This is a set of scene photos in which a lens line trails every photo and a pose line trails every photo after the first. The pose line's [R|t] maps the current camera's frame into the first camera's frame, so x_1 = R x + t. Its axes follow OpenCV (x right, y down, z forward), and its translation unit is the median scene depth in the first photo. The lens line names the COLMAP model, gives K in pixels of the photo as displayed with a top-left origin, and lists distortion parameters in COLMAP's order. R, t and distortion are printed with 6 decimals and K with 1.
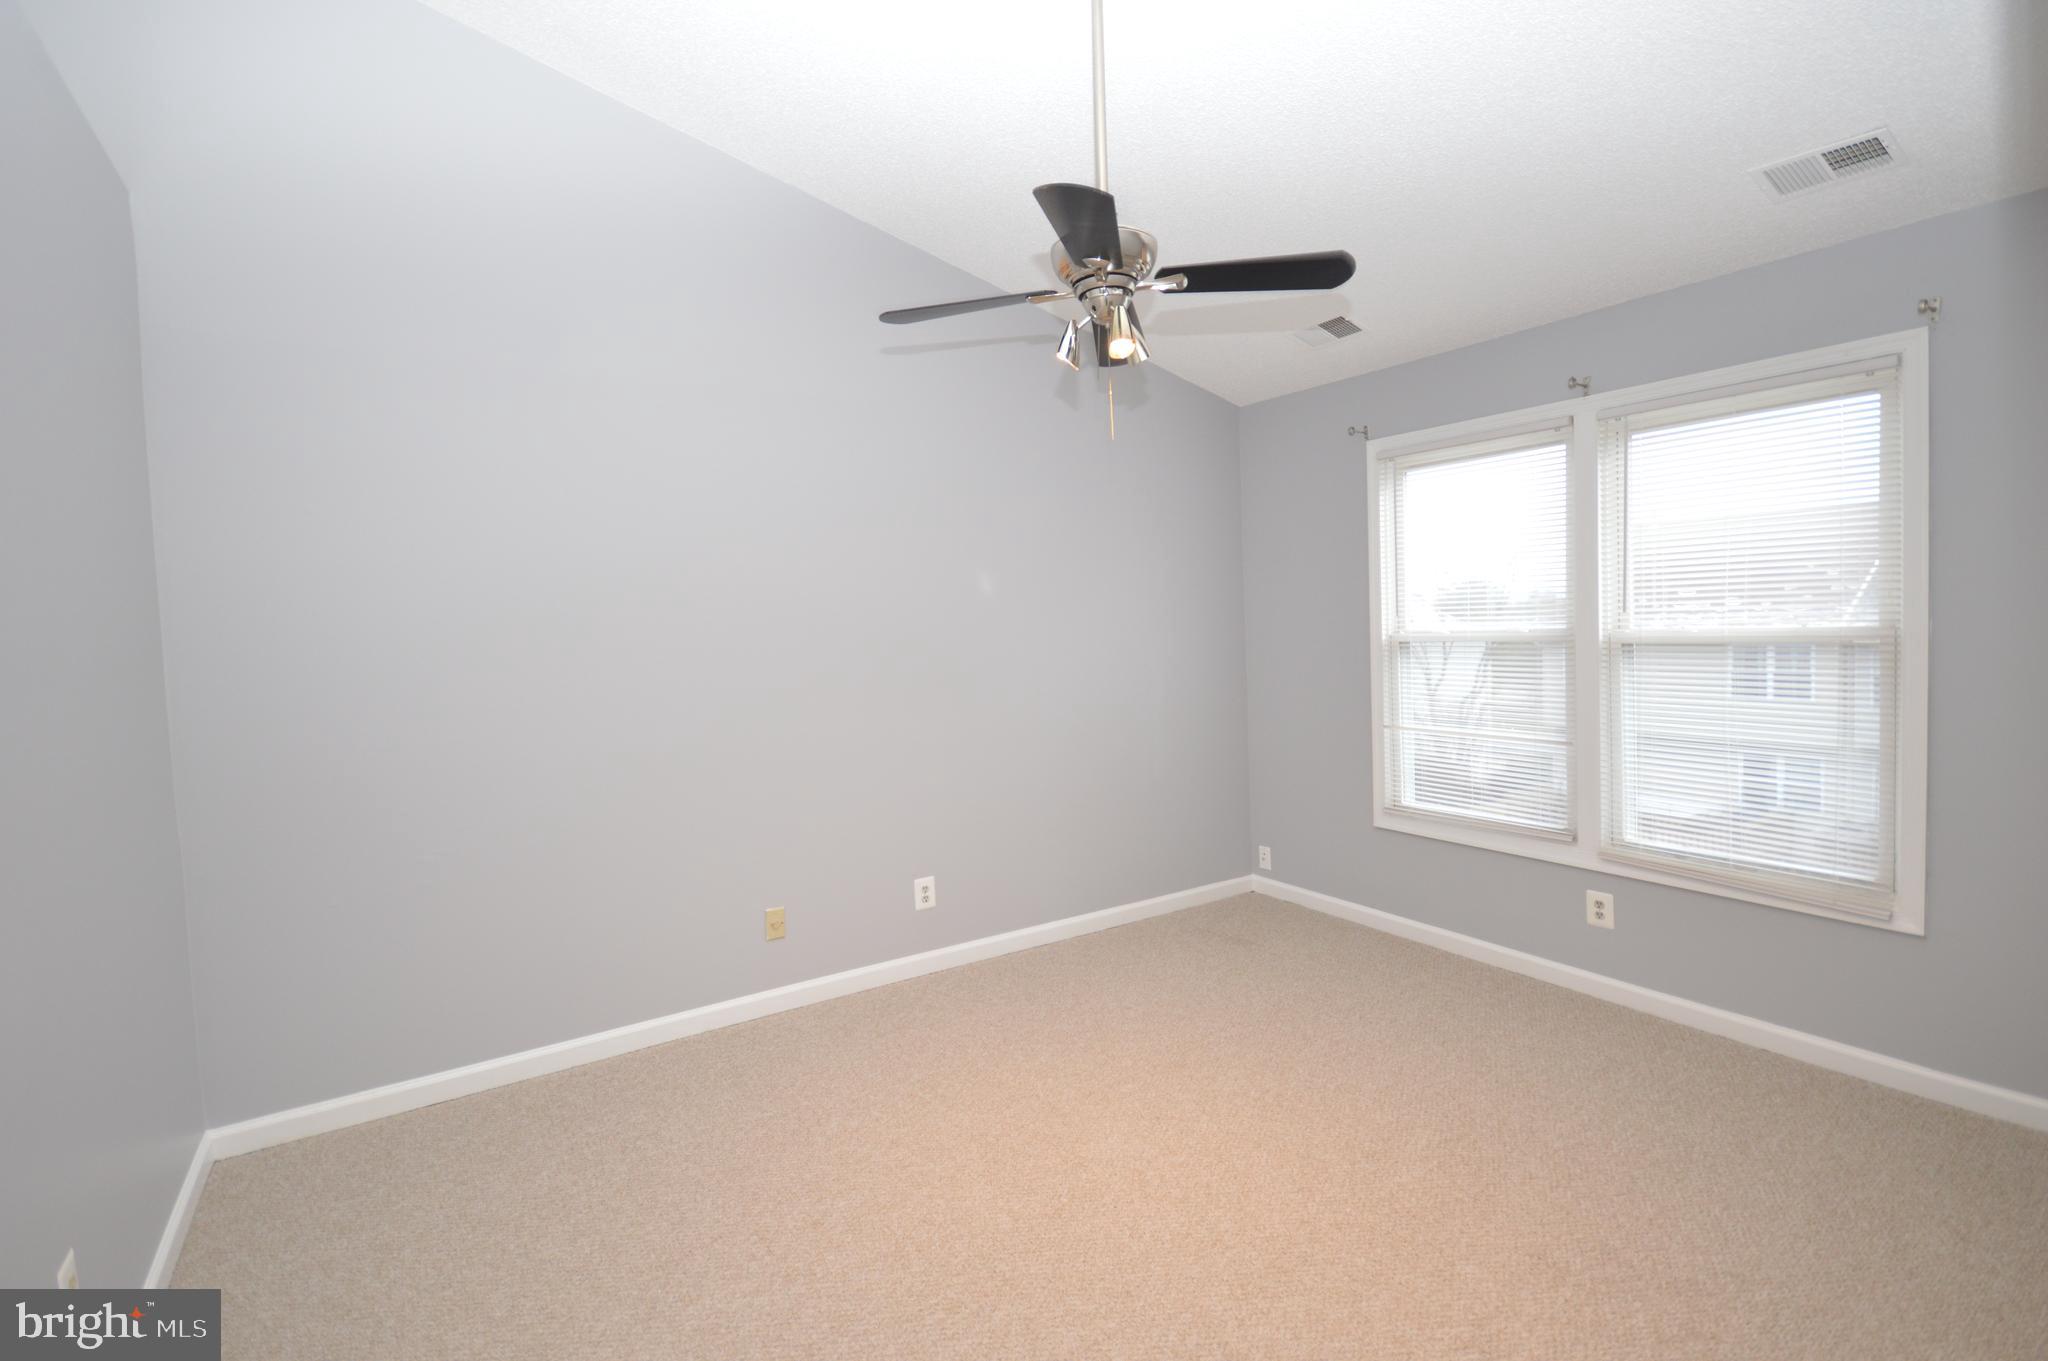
lens RADIAL K [[899.4, 0, 1028.0], [0, 899.4, 678.5], [0, 0, 1]] dist [0.001604, -0.011453]
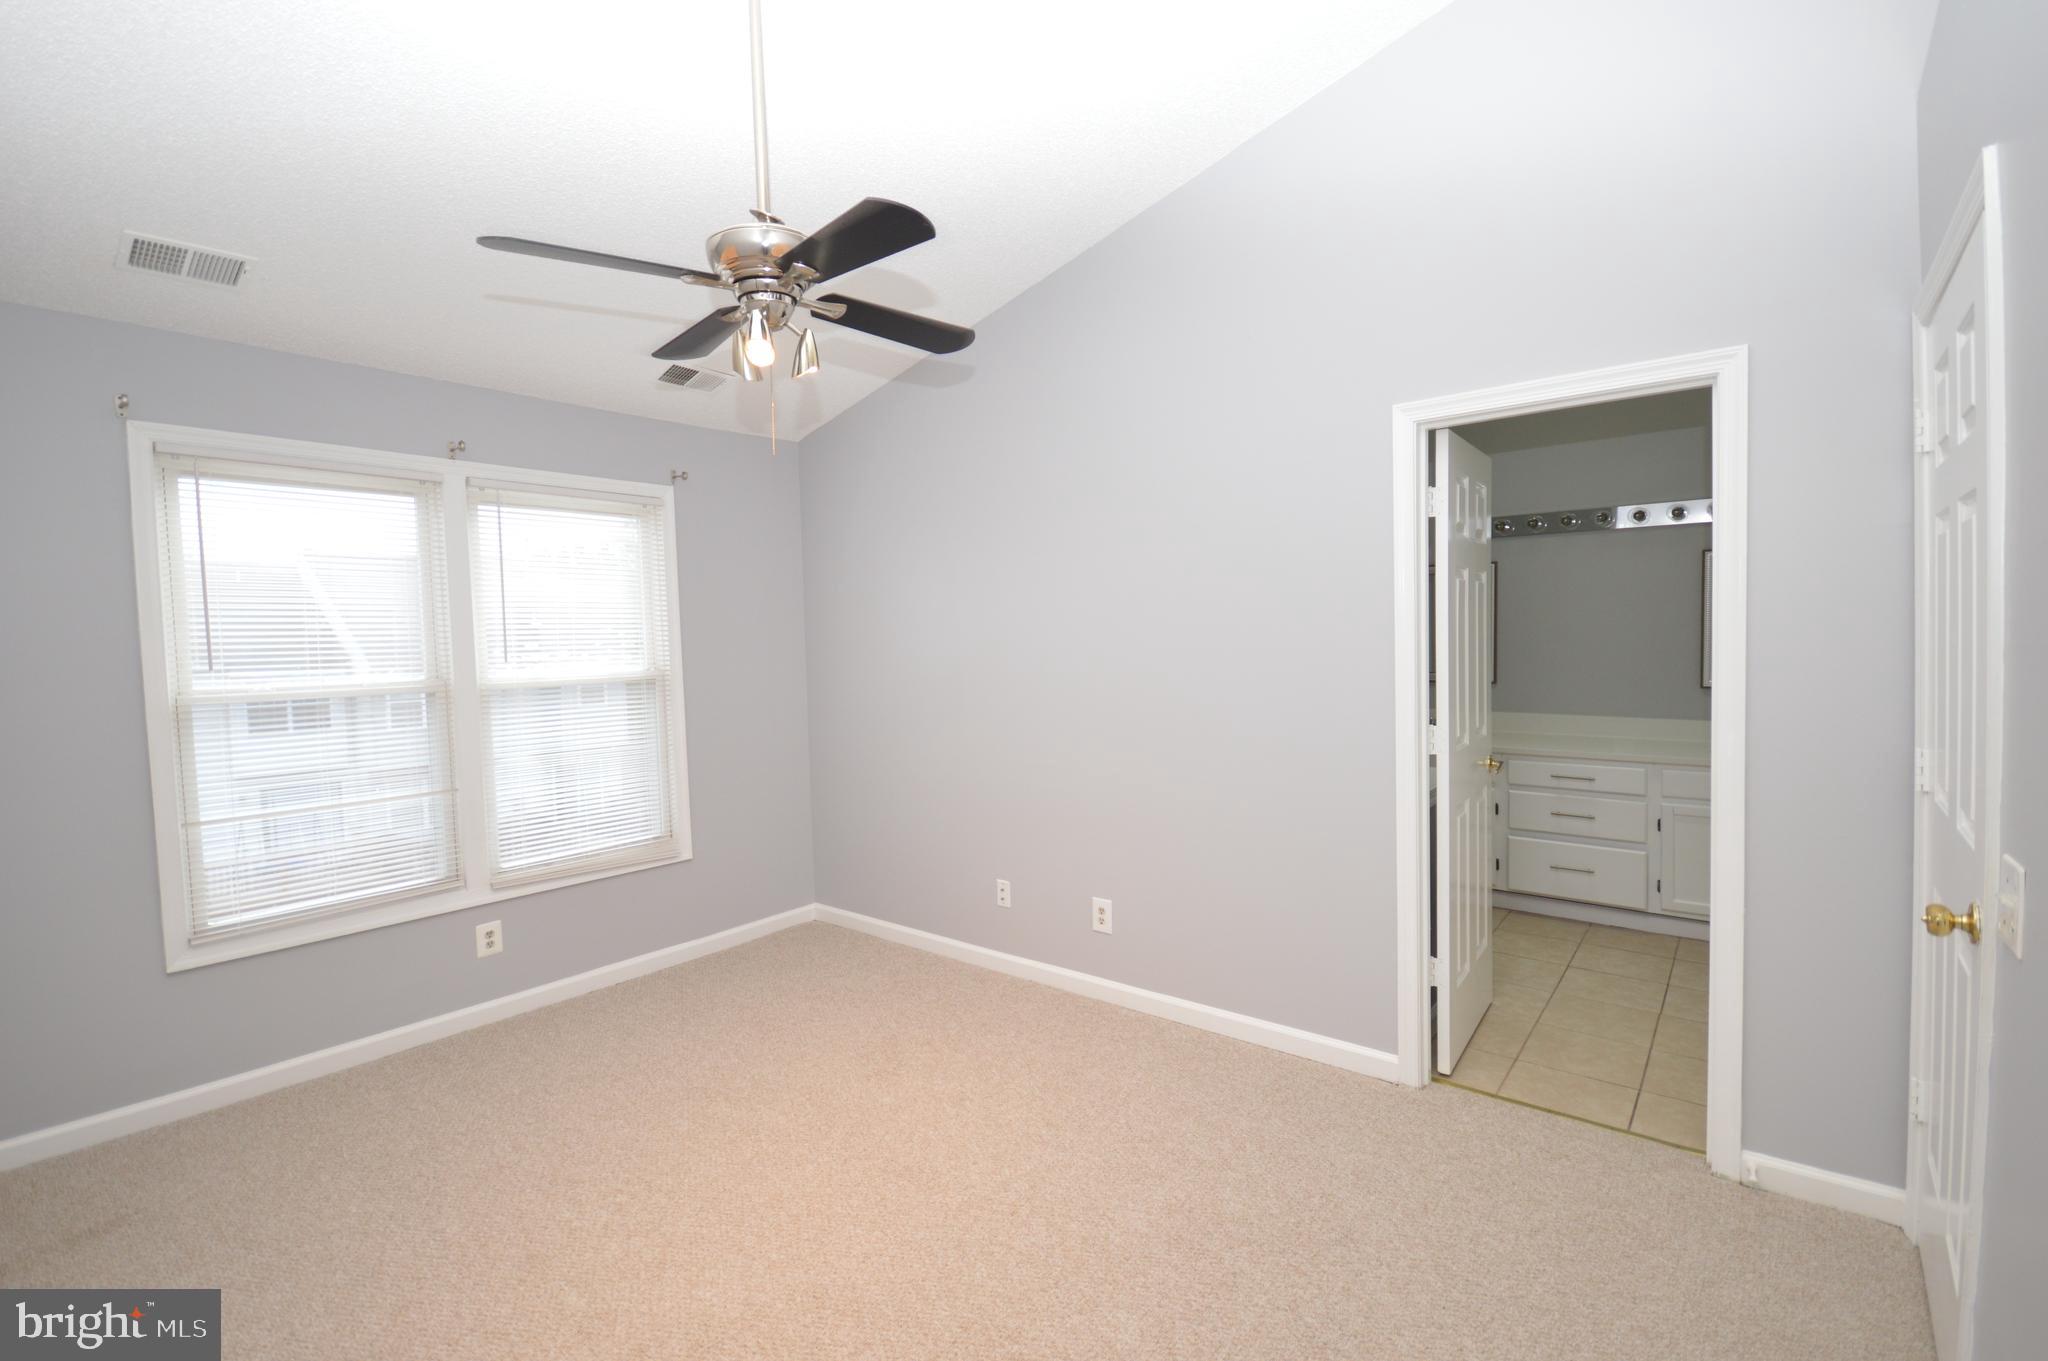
lens RADIAL K [[891.8, 0, 1026.9], [0, 891.8, 675.9], [0, 0, 1]] dist [-0.009330, 0.000350]
pose [[-0.283911, -0.002225, 0.958848, -0.577909], [0.096468, 0.994857, 0.030872, -0.026933], [-0.953985, 0.101263, -0.282237, 0.671631]]
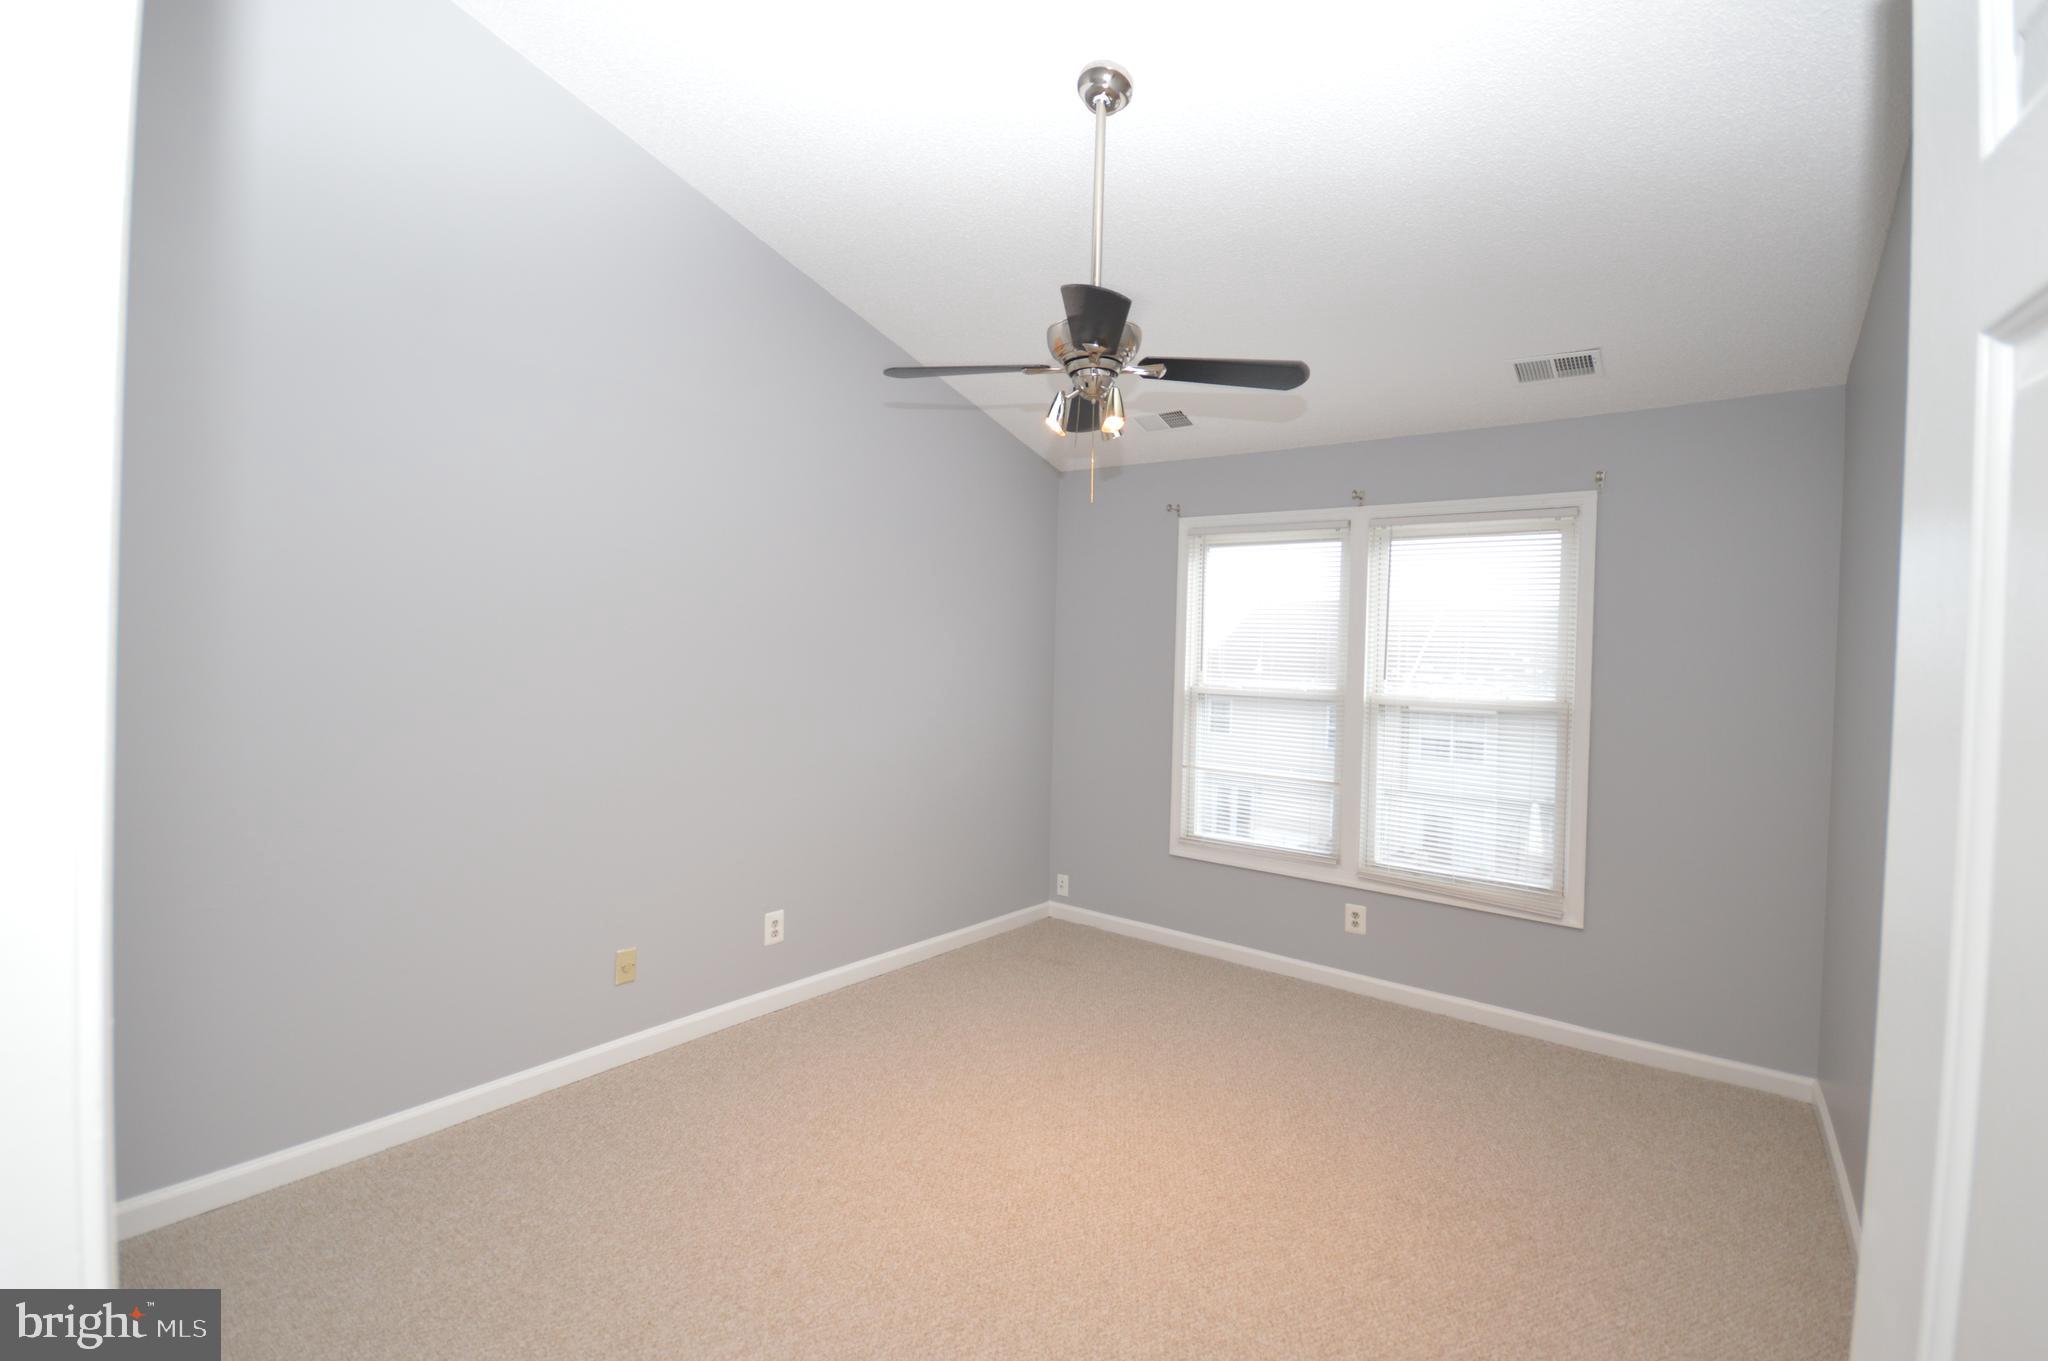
lens RADIAL K [[891.8, 0, 1026.9], [0, 891.8, 675.9], [0, 0, 1]] dist [-0.009330, 0.000350]
pose [[0.937660, 0.058069, 0.342667, -0.228969], [-0.043561, 0.997804, -0.049892, 0.005147], [-0.344812, 0.031855, 0.938131, -0.000337]]
